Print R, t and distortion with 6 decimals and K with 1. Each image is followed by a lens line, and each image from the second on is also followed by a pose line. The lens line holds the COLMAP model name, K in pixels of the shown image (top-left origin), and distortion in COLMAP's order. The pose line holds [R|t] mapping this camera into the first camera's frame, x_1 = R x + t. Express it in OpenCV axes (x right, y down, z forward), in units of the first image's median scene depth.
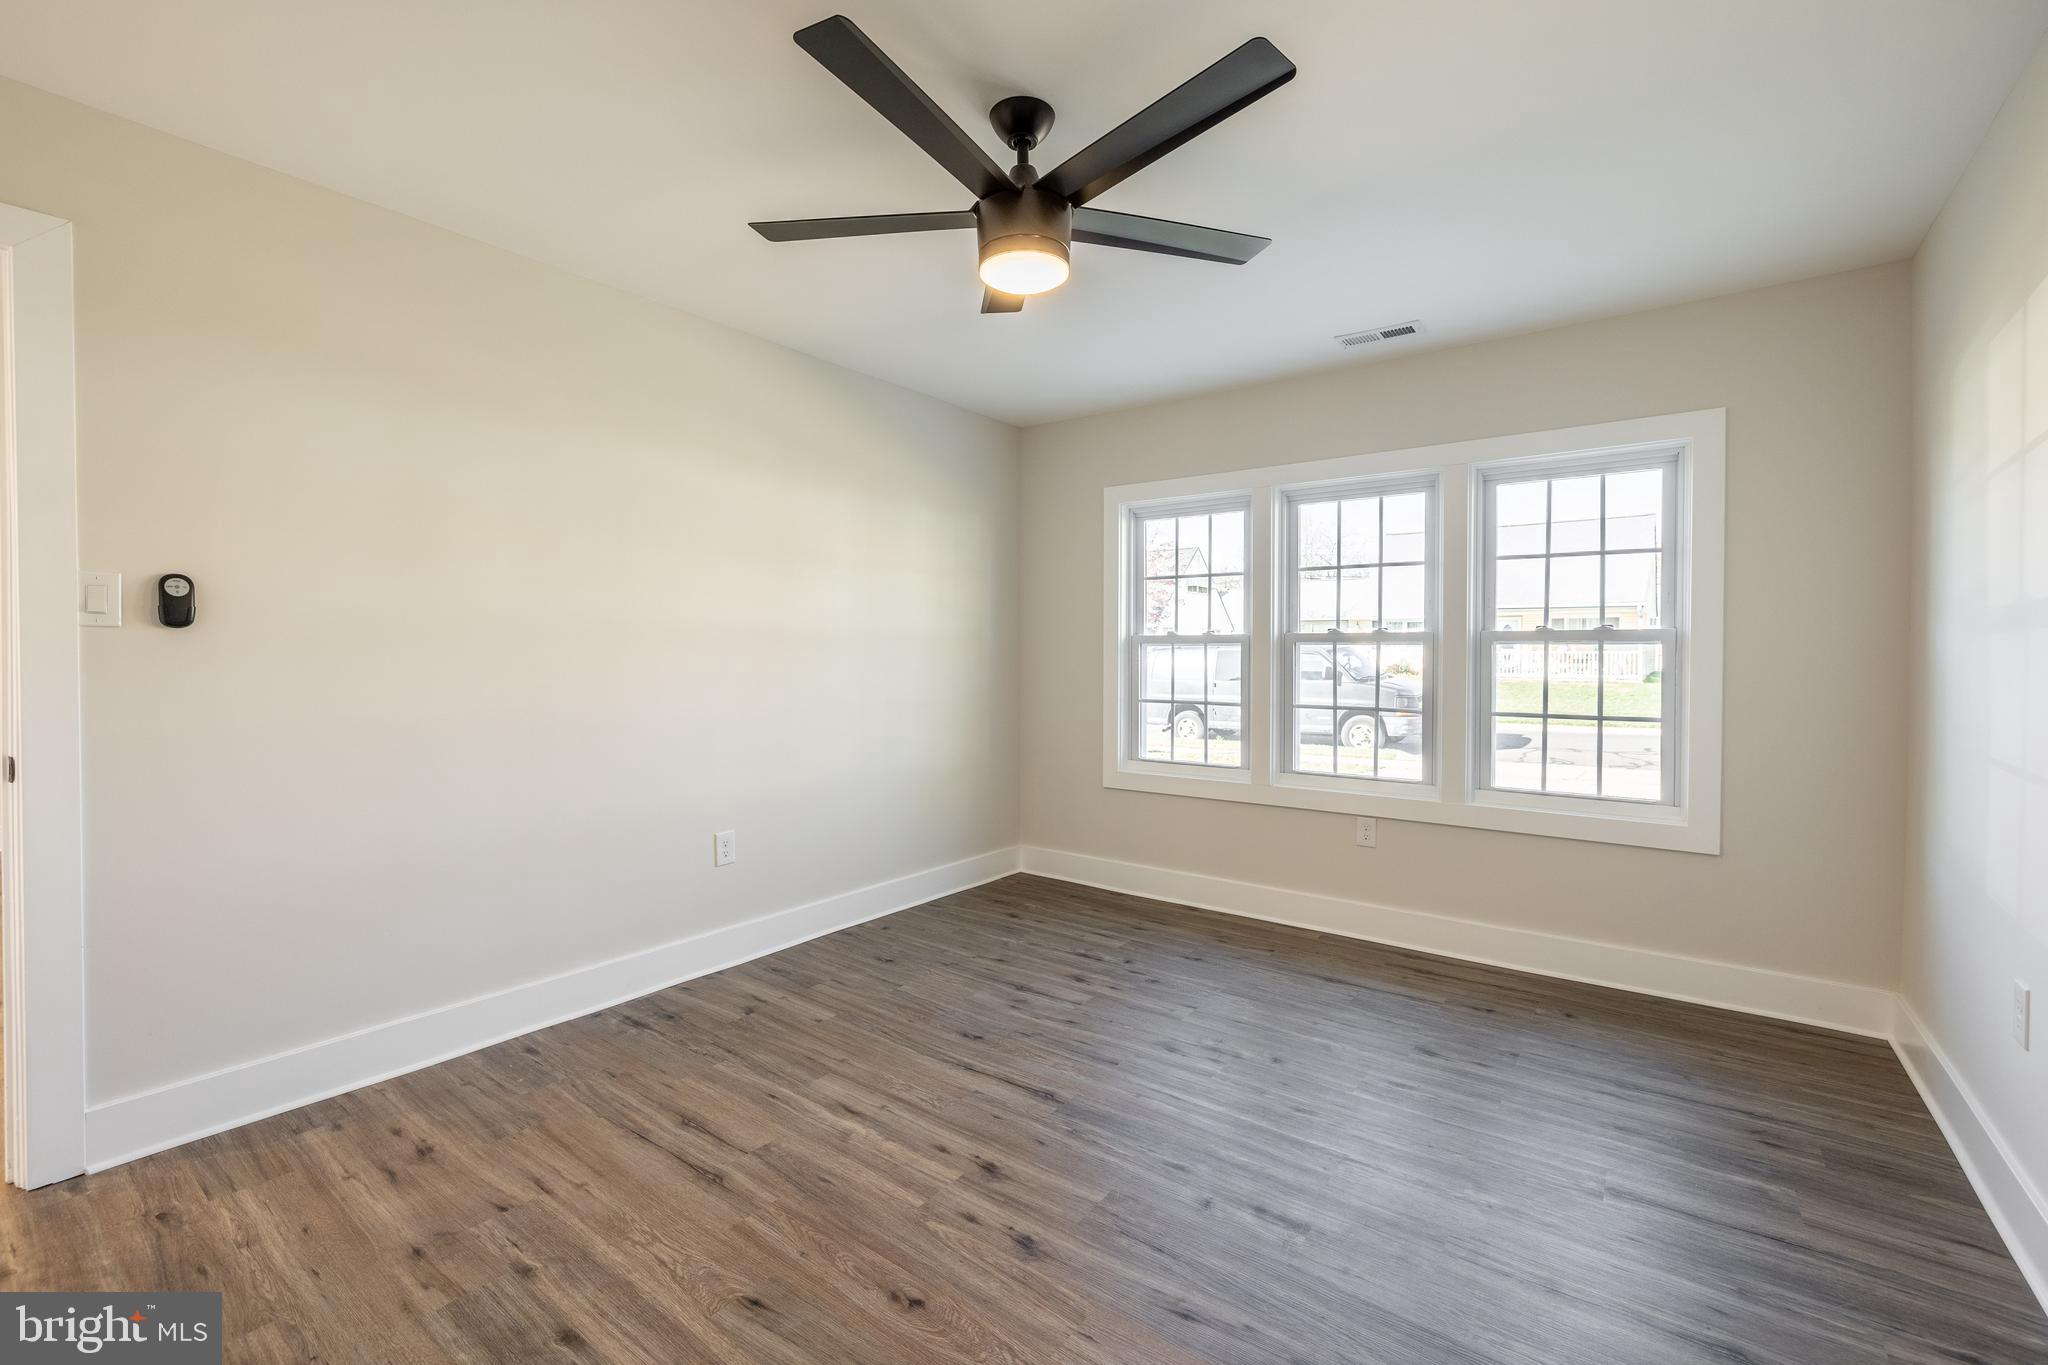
lens RADIAL K [[867.9, 0, 1020.0], [0, 867.9, 674.7], [0, 0, 1]] dist [-0.001228, -0.000445]
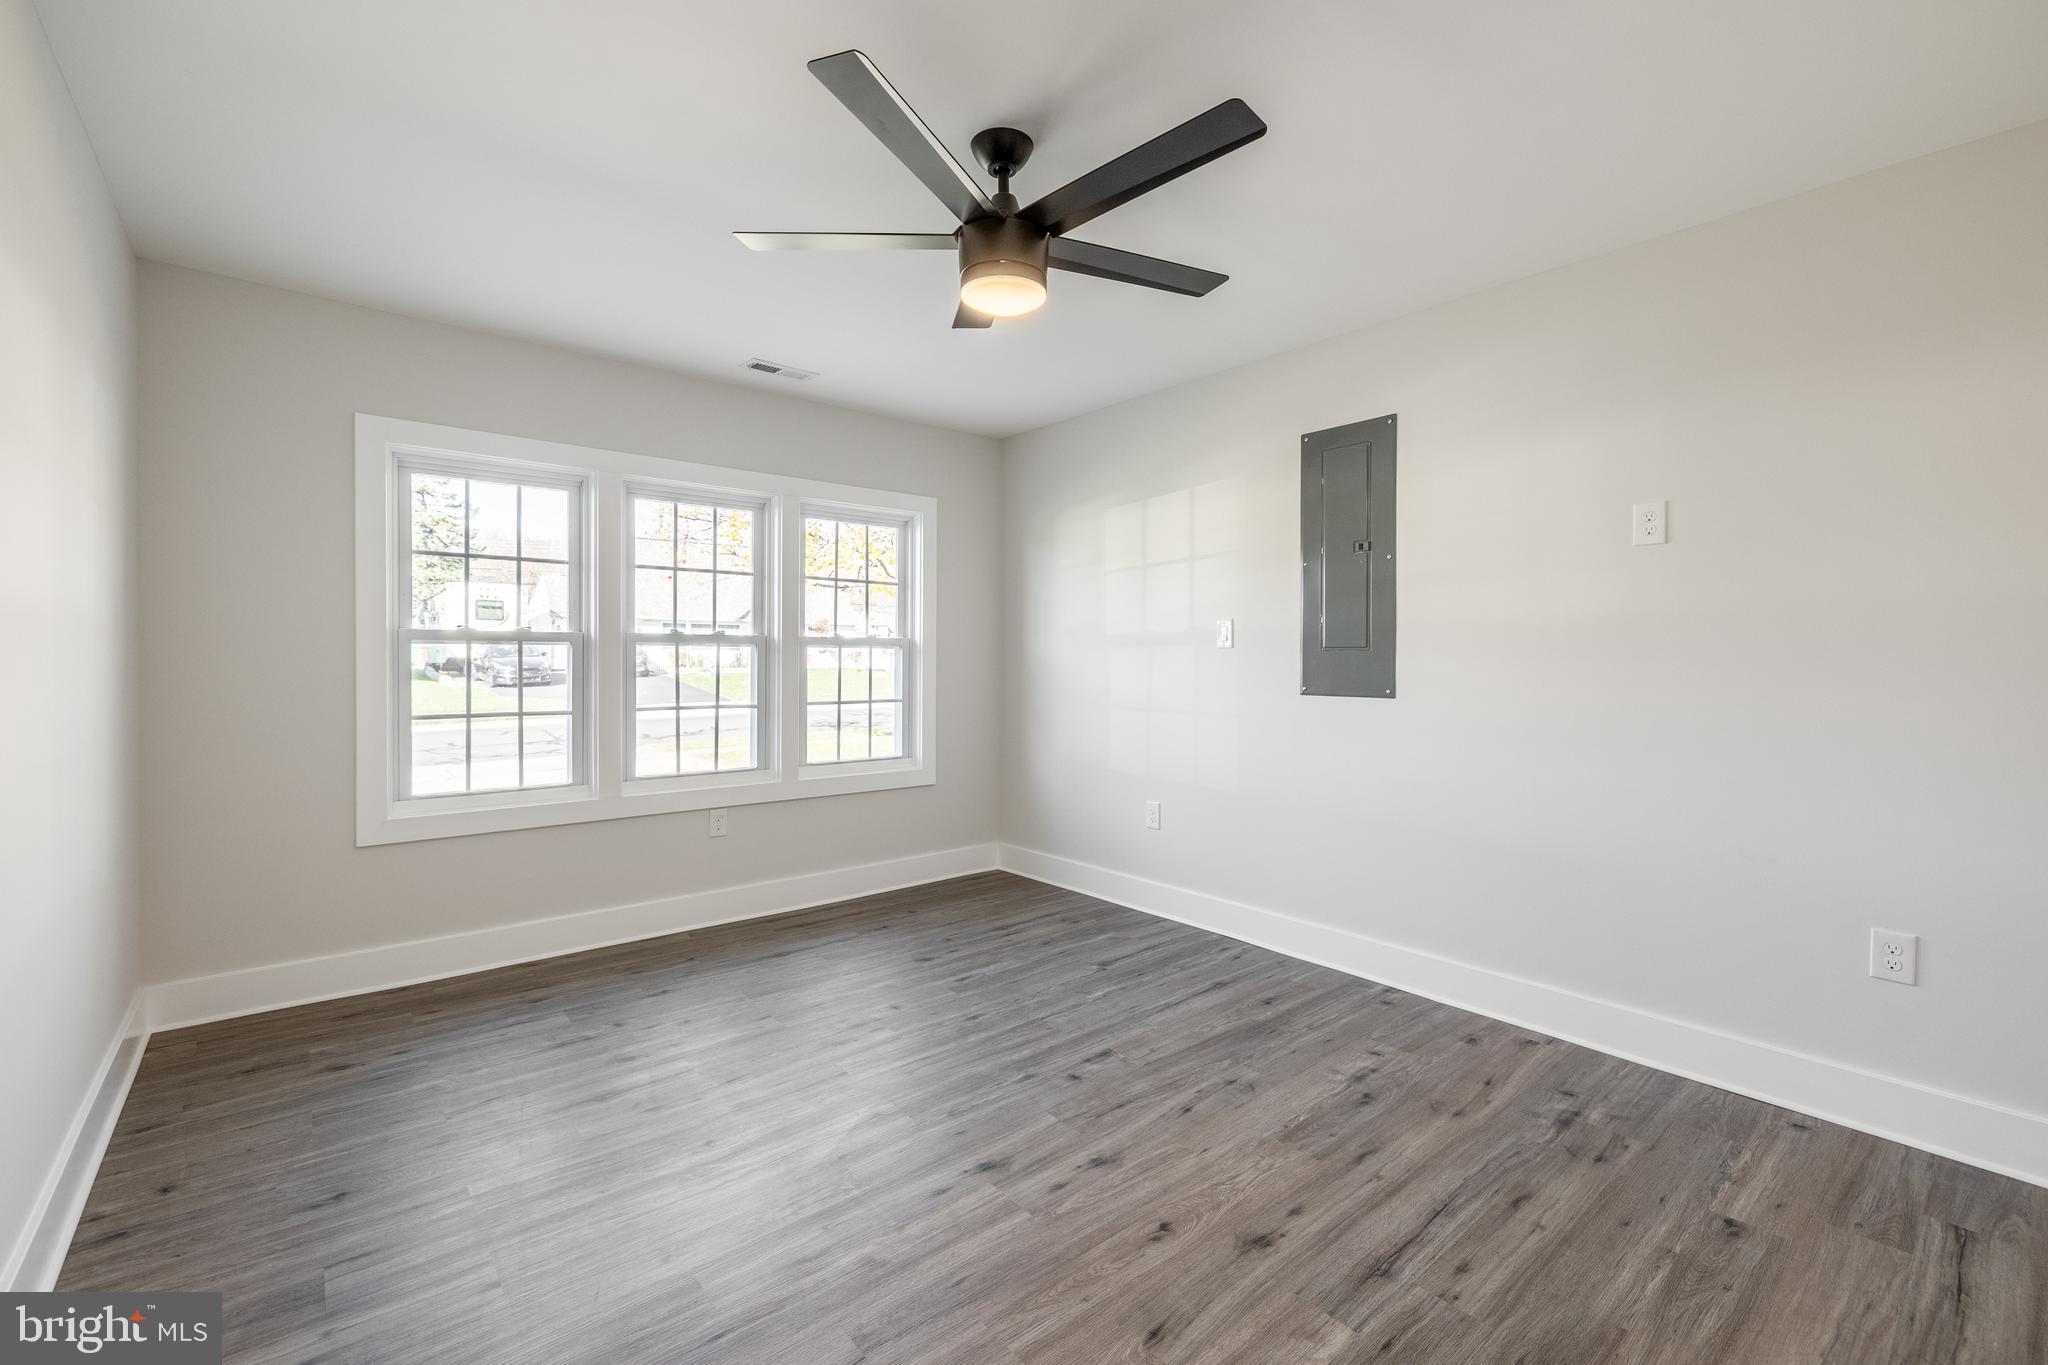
lens RADIAL K [[867.9, 0, 1020.0], [0, 867.9, 674.7], [0, 0, 1]] dist [-0.001228, -0.000445]
pose [[0.224282, -0.021570, 0.974285, -0.598024], [0.019586, 0.999653, 0.017623, -0.012133], [-0.974327, 0.015130, 0.224627, 0.436248]]
